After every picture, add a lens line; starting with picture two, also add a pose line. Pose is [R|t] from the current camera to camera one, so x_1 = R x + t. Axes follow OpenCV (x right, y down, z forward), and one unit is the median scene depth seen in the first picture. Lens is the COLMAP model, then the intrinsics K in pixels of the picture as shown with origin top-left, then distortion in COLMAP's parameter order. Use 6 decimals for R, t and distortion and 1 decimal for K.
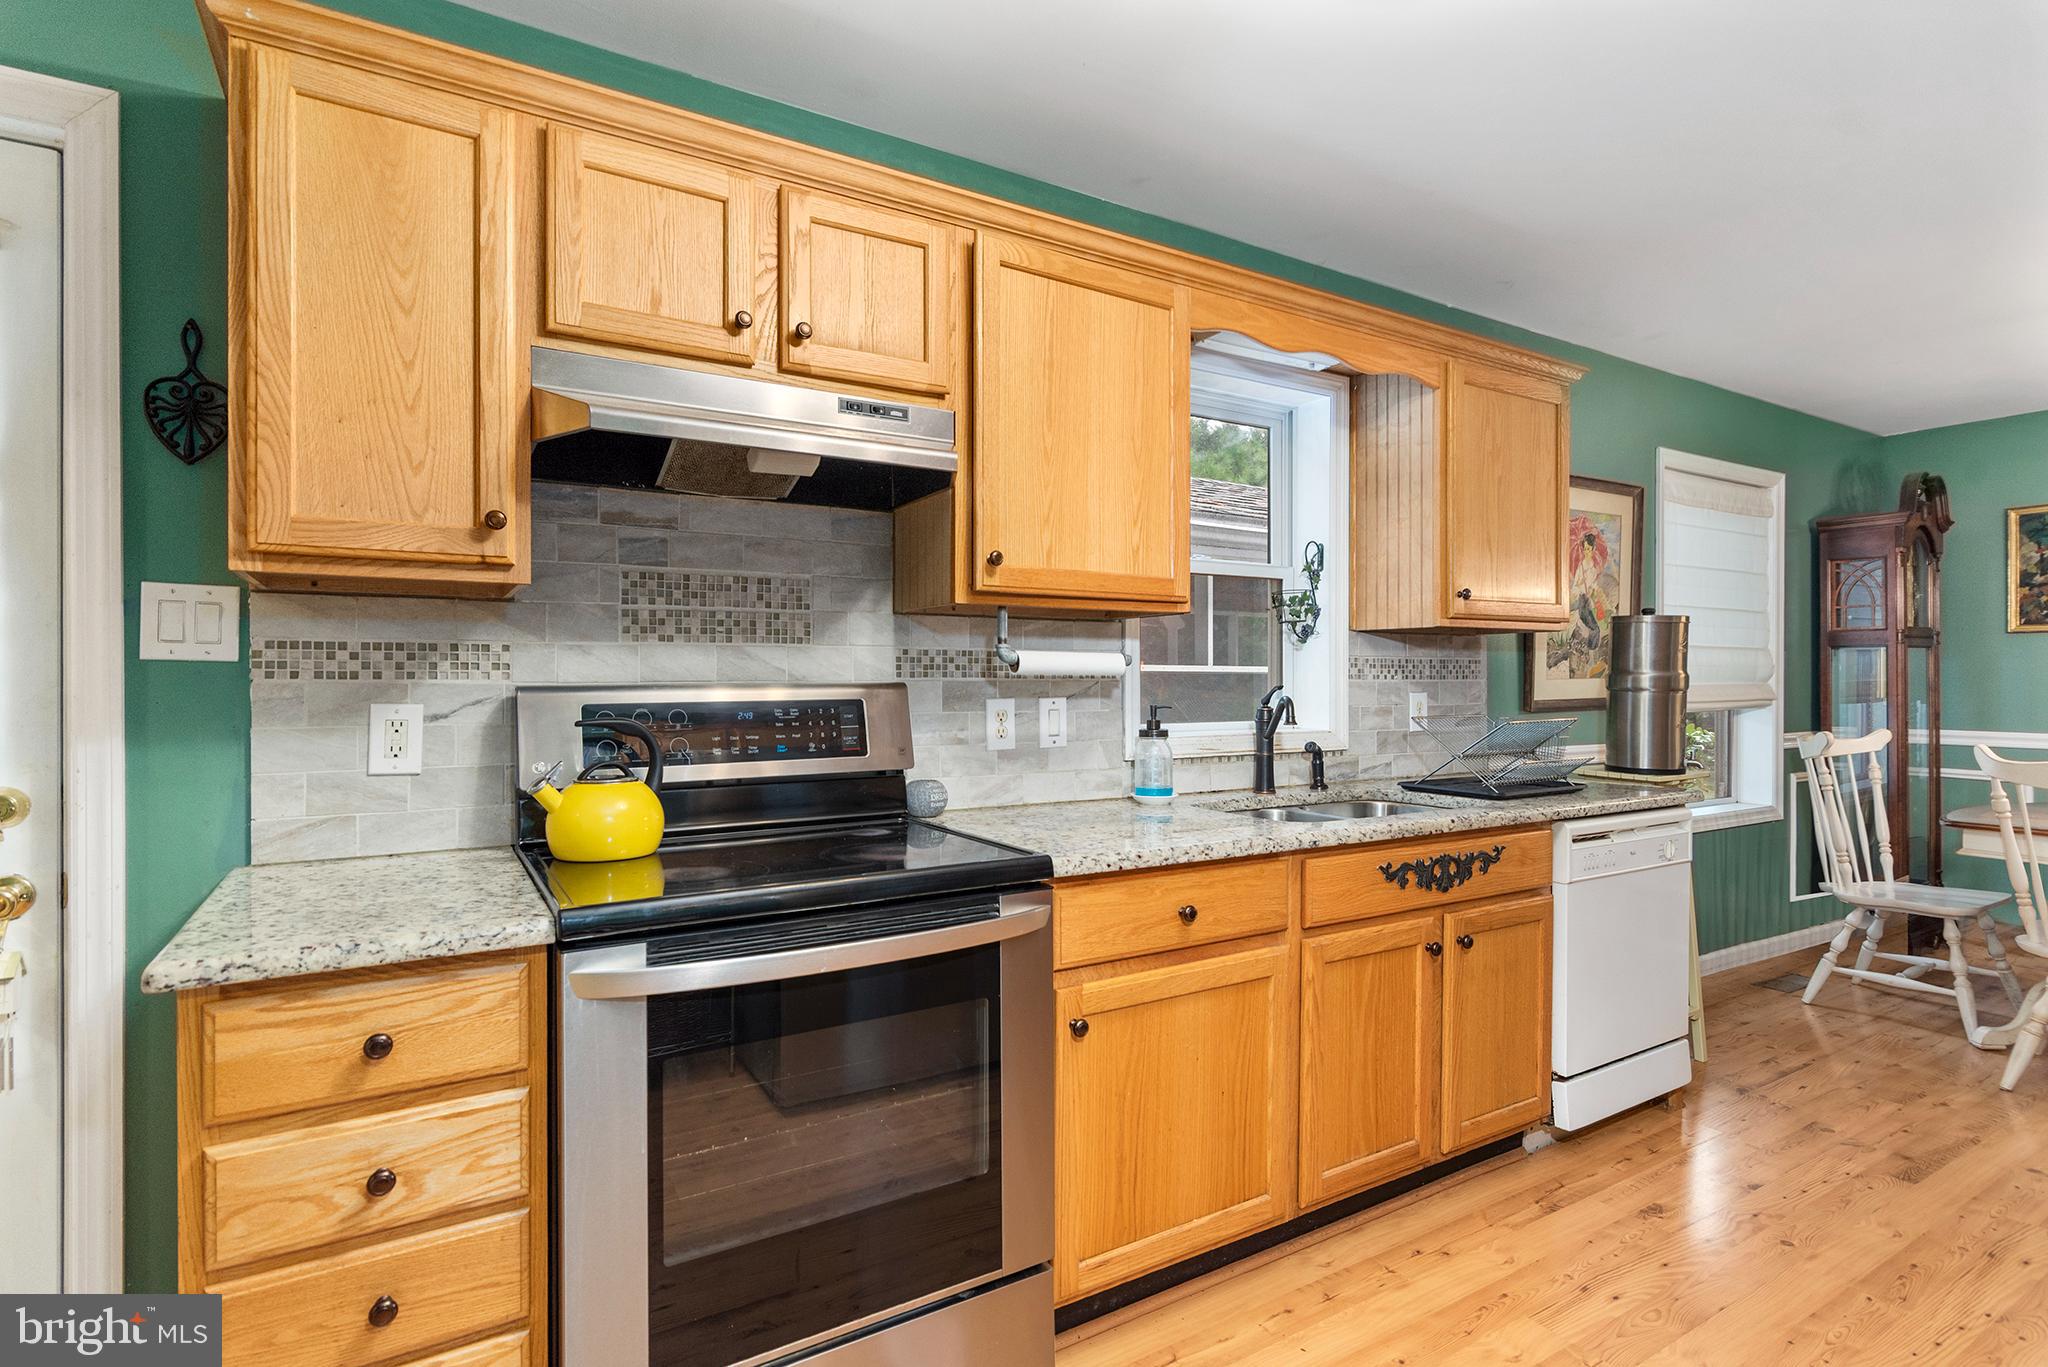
lens RADIAL K [[1007.1, 0, 1015.9], [0, 1007.1, 678.2], [0, 0, 1]] dist [0.002088, -0.000770]
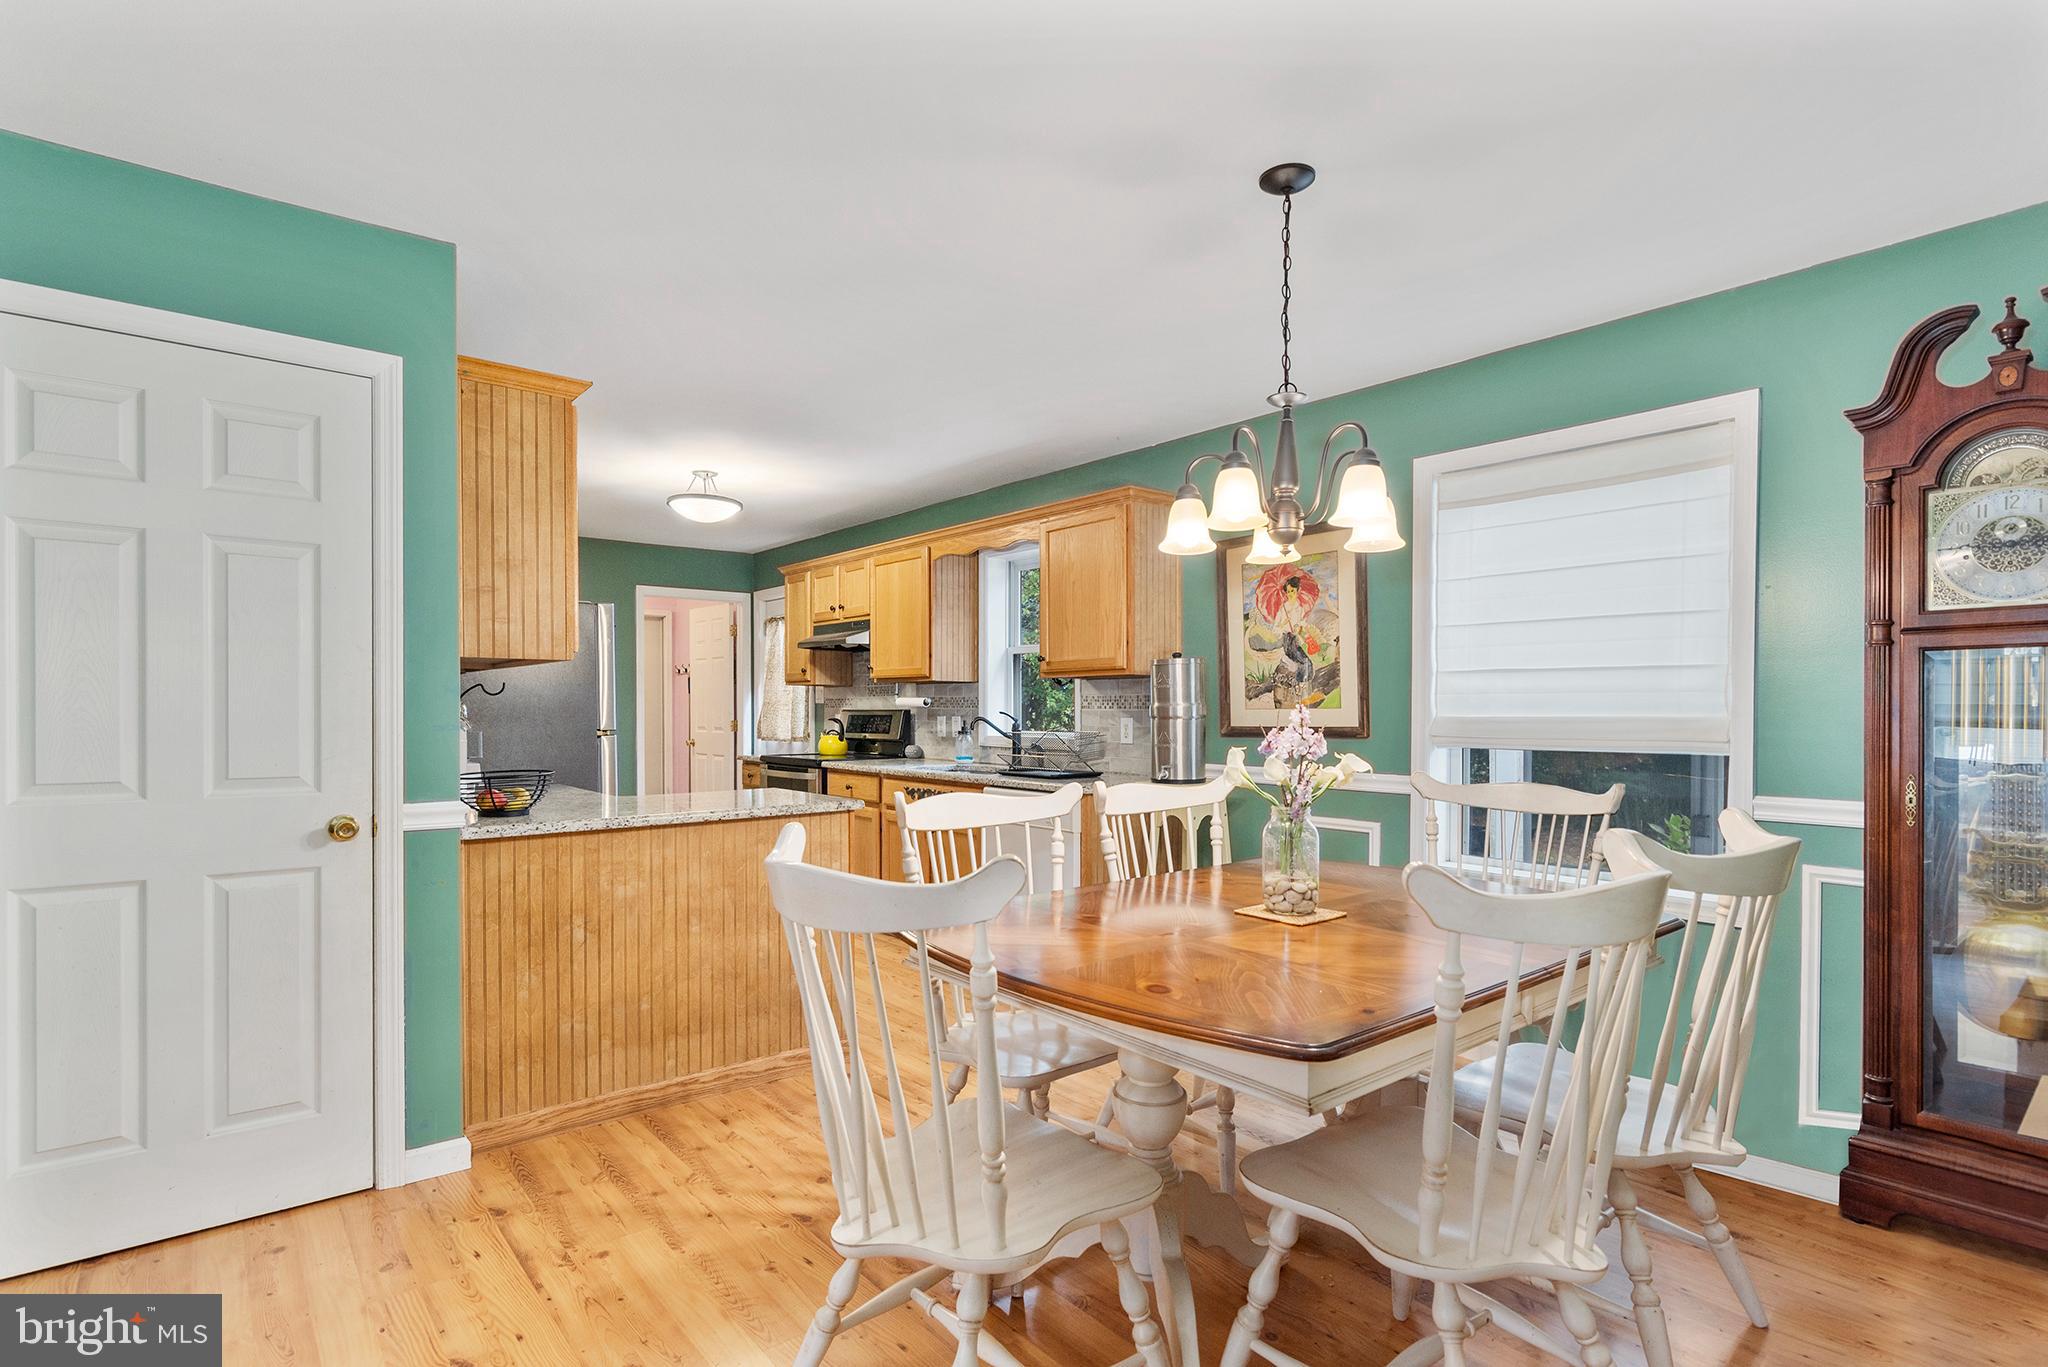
lens RADIAL K [[1006.9, 0, 1020.7], [0, 1006.9, 729.3], [0, 0, 1]] dist [-0.001289, -0.000143]
pose [[0.146670, 0.018899, -0.989005, 1.344603], [-0.003702, 0.999821, 0.018557, 0.003010], [0.989179, 0.000939, 0.146713, 0.452565]]
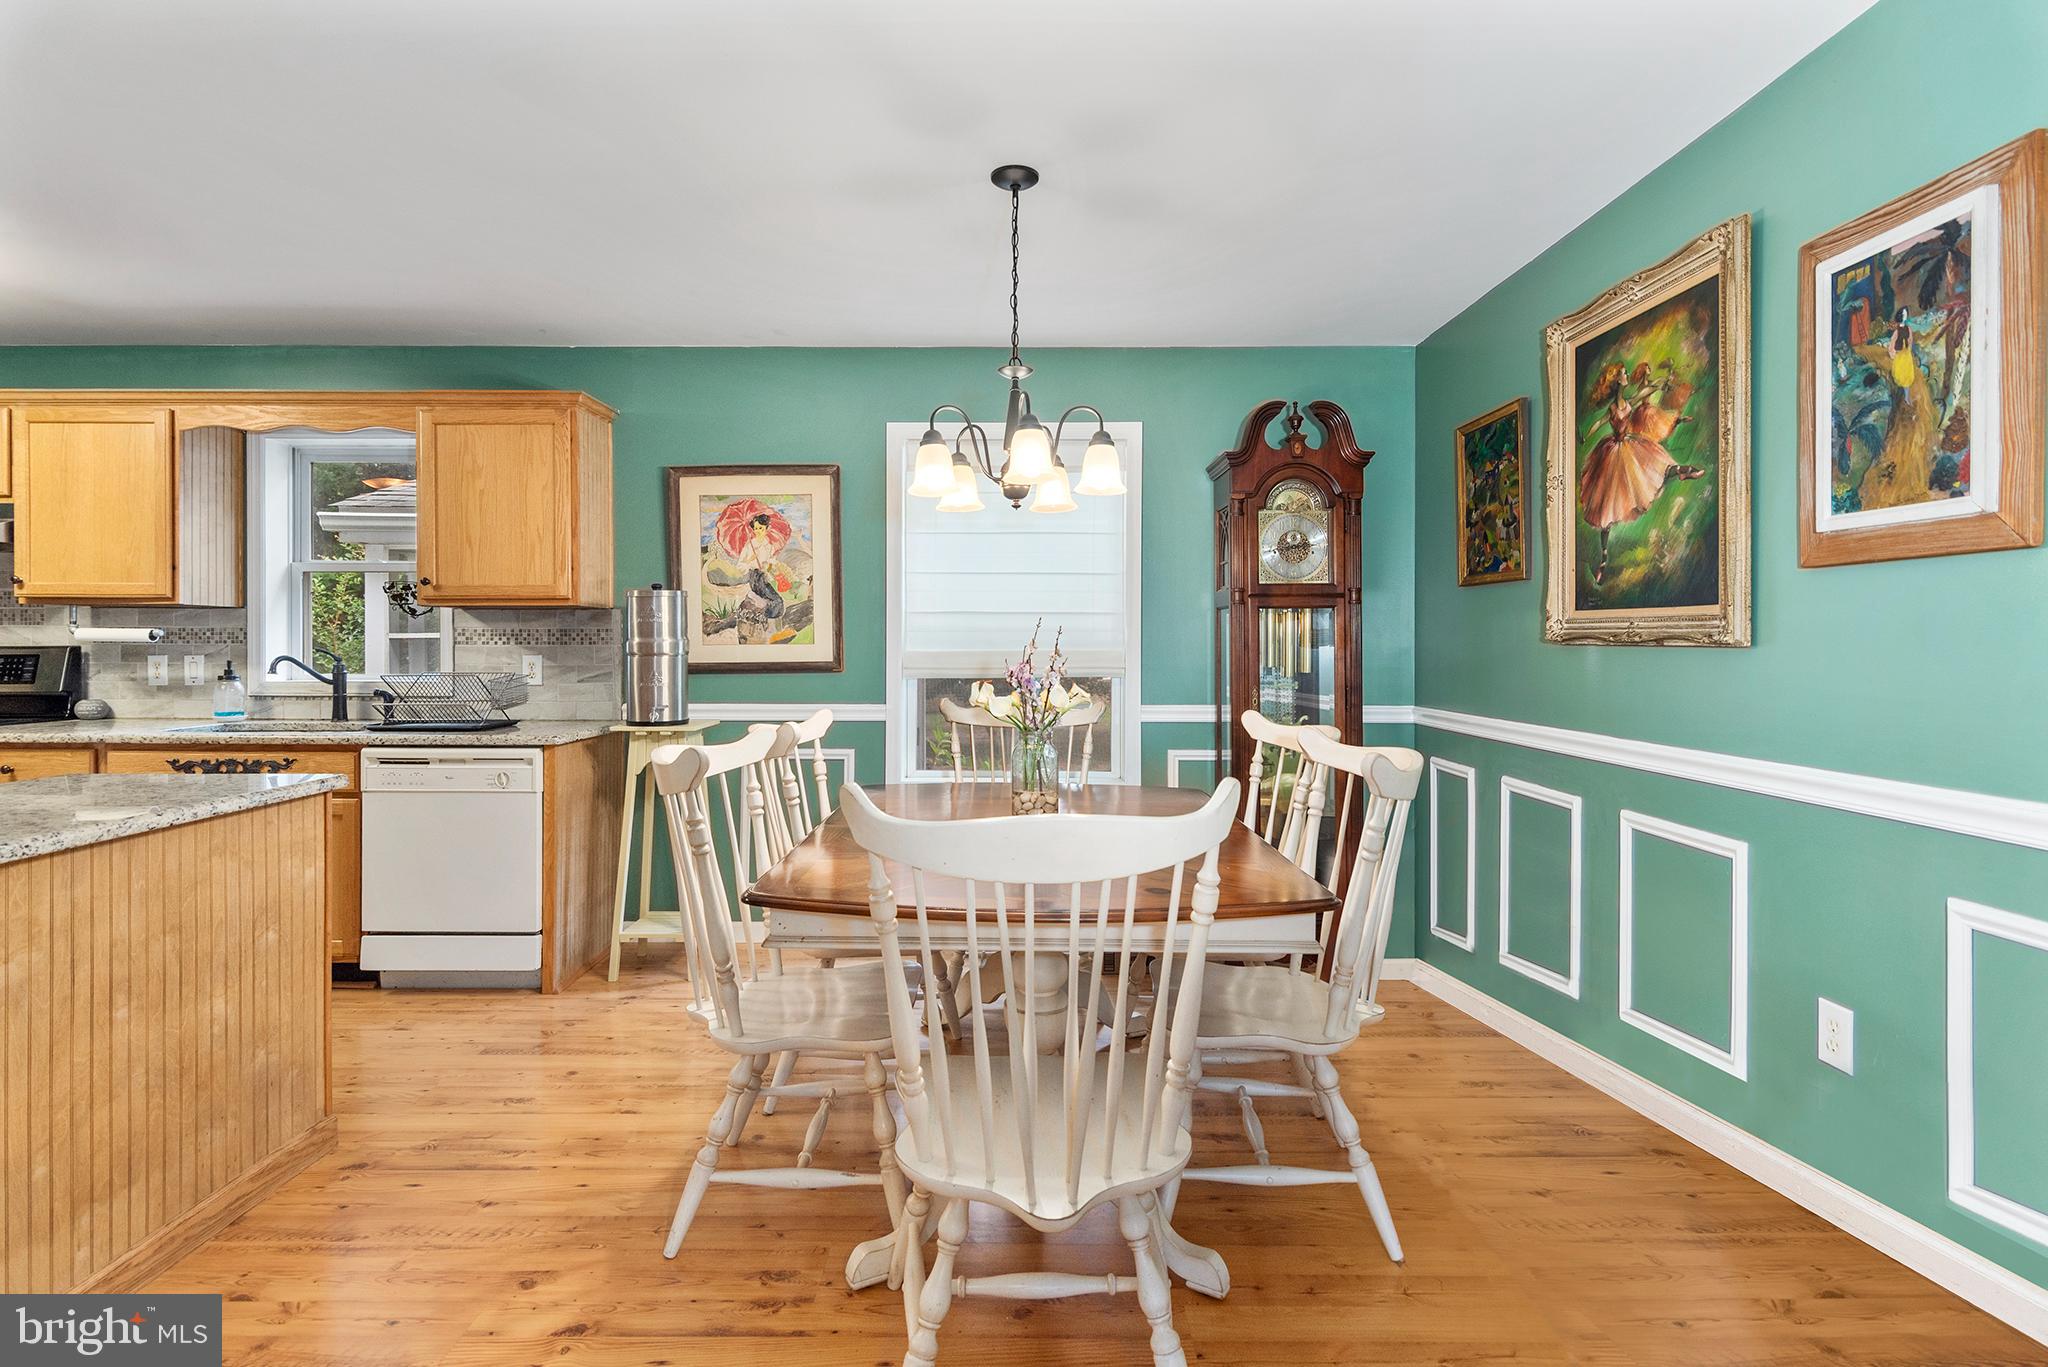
lens RADIAL K [[1009.7, 0, 1011.7], [0, 1009.7, 647.6], [0, 0, 1]] dist [0.001976, 0.000486]
pose [[0.853868, 0.000945, -0.520489, 1.153841], [-0.000960, 1.000000, 0.000241, 0.002791], [0.520489, 0.000294, 0.853868, 0.158005]]
